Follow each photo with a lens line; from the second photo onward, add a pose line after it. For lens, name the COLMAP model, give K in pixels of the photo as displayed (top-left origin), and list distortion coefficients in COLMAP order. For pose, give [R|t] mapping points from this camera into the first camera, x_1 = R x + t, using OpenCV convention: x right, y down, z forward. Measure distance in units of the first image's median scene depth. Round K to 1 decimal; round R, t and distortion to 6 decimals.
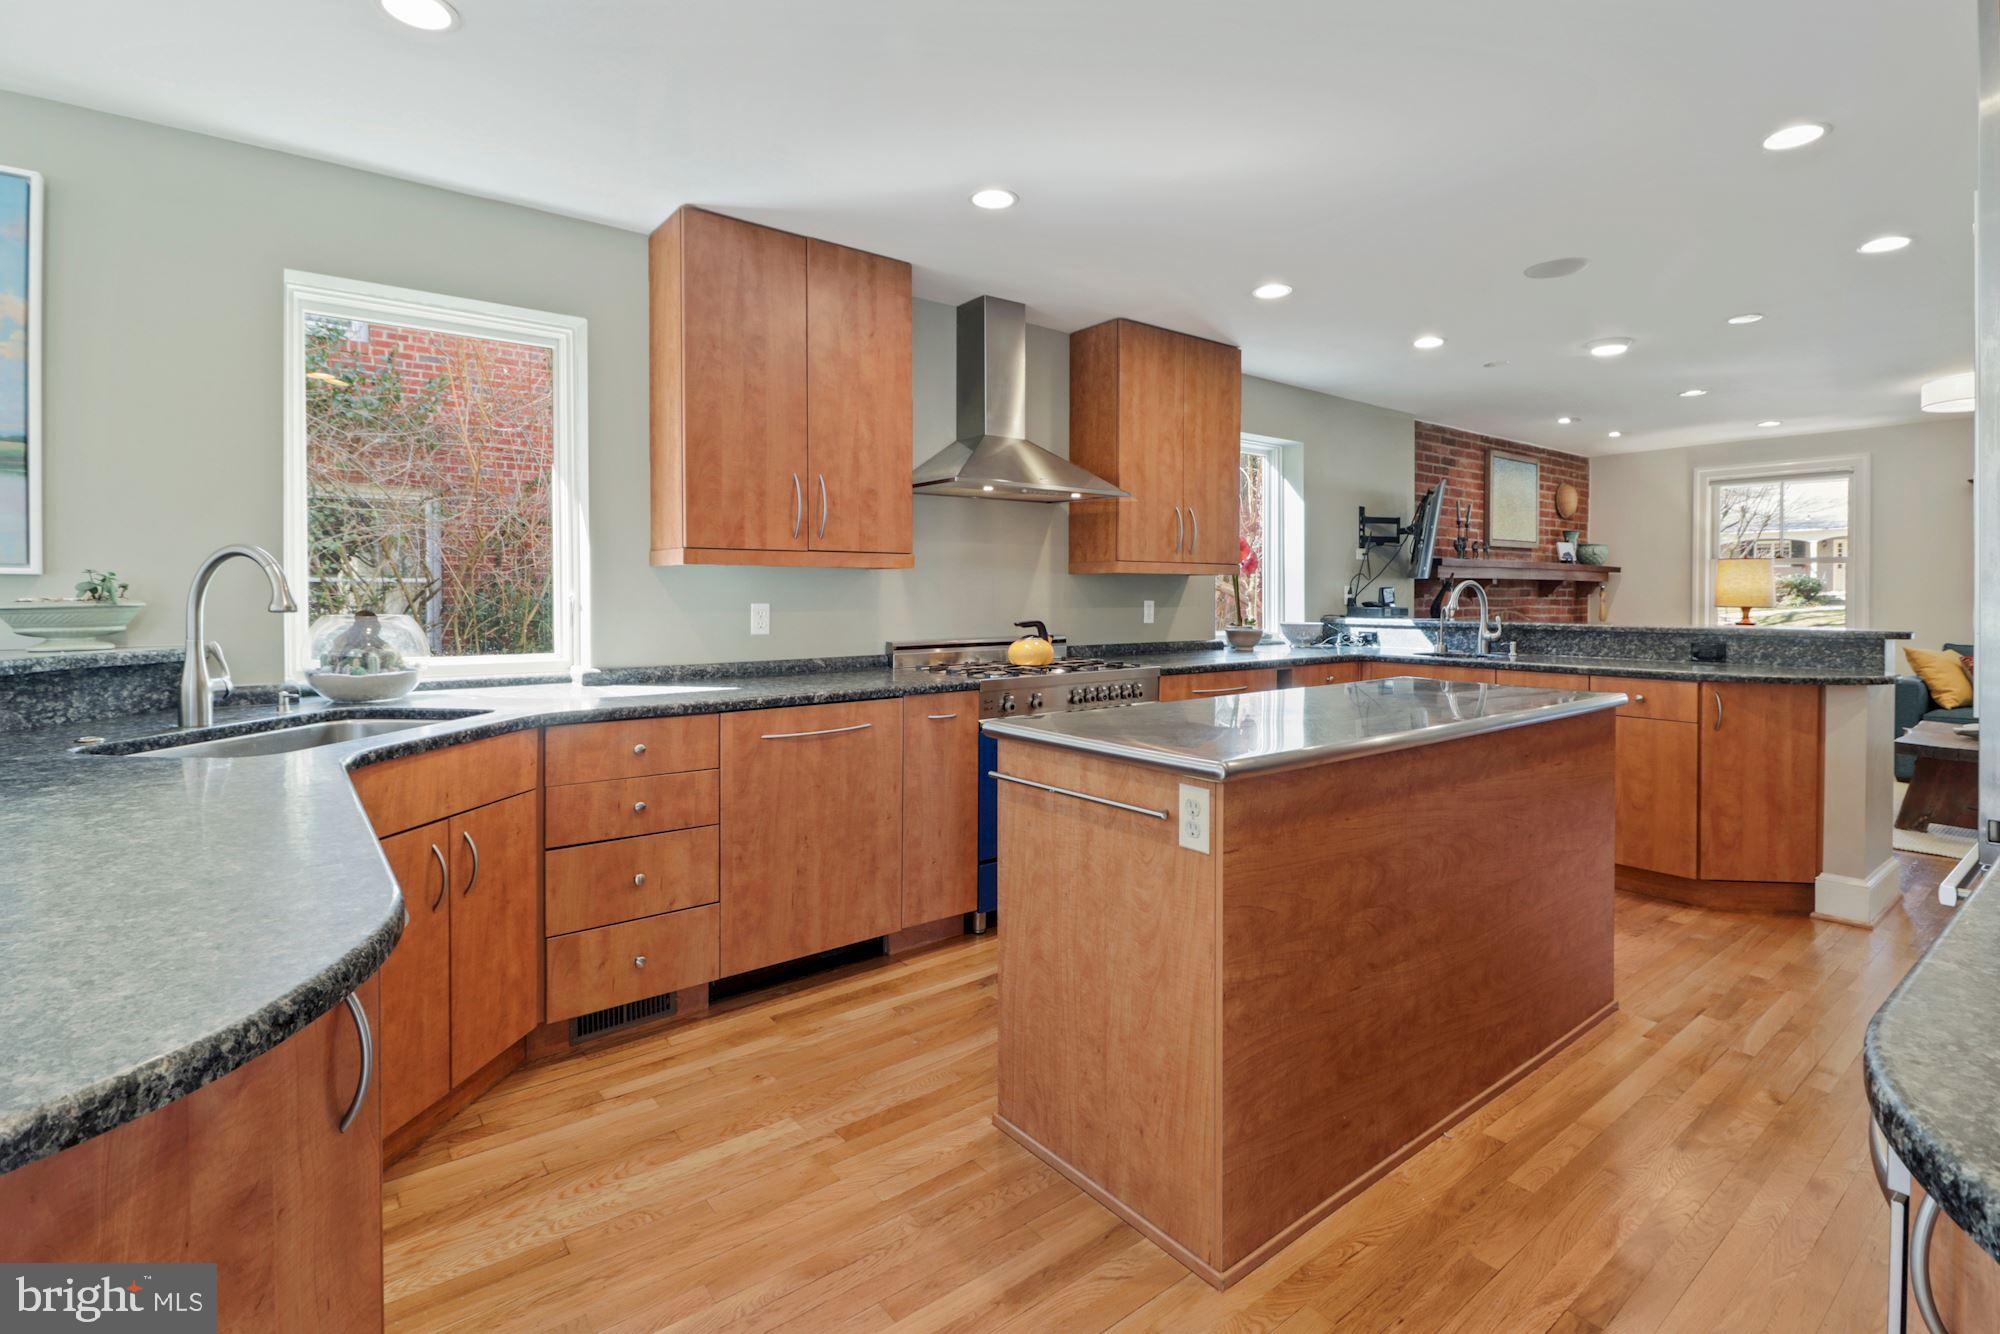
lens RADIAL K [[935.1, 0, 1009.1], [0, 935.1, 622.5], [0, 0, 1]] dist [0.003993, -0.007152]
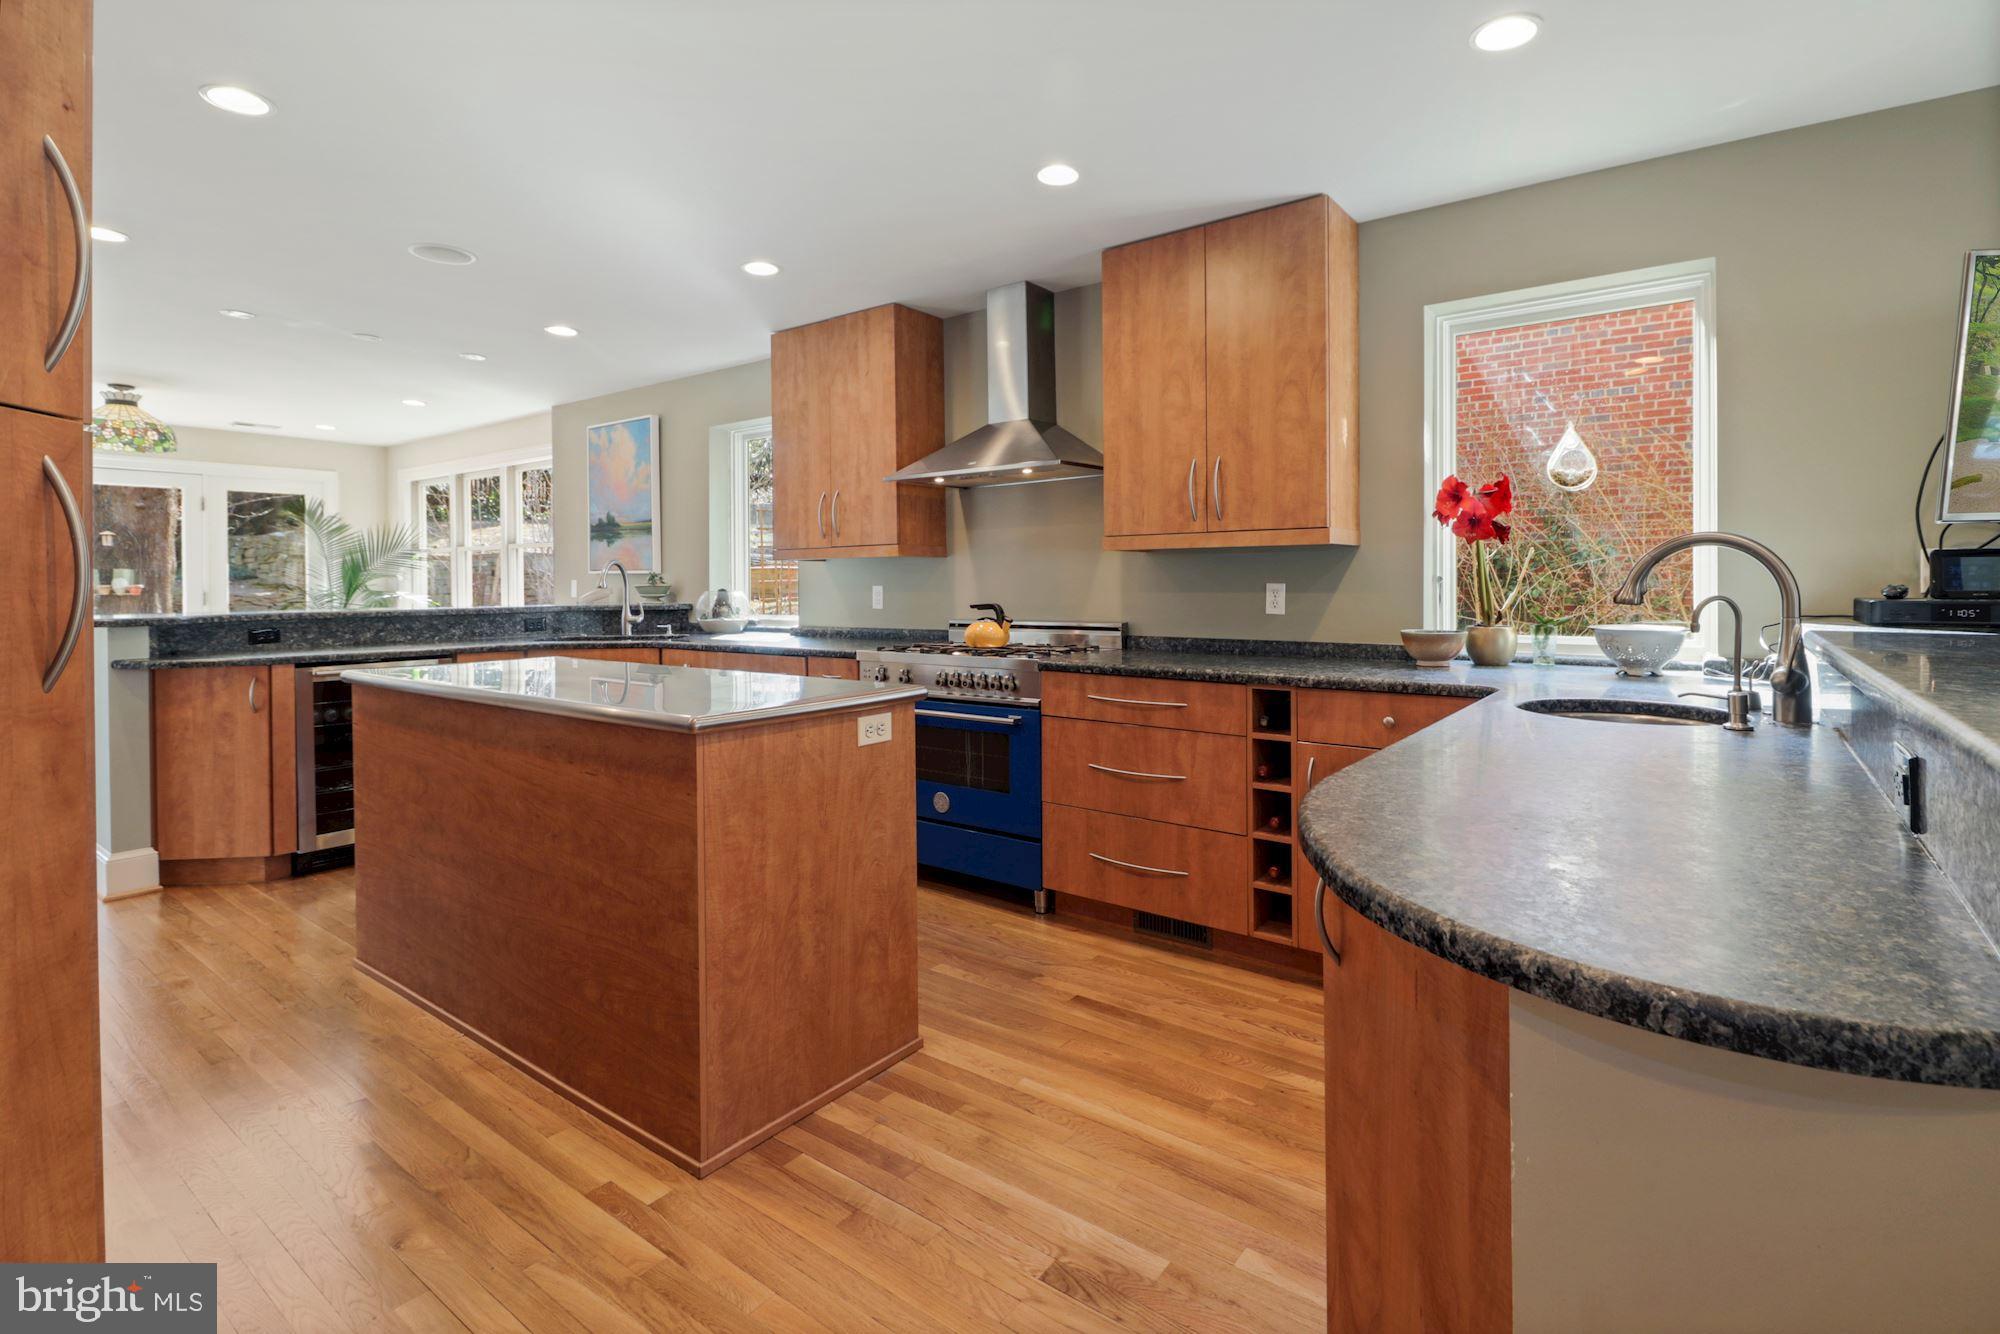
lens RADIAL K [[940.9, 0, 1019.6], [0, 940.9, 610.8], [0, 0, 1]] dist [0.002076, -0.007929]
pose [[0.262630, 0.025879, -0.964549, 0.990053], [-0.023238, 0.999520, 0.020490, -0.015318], [0.964617, 0.017033, 0.263106, 0.754062]]
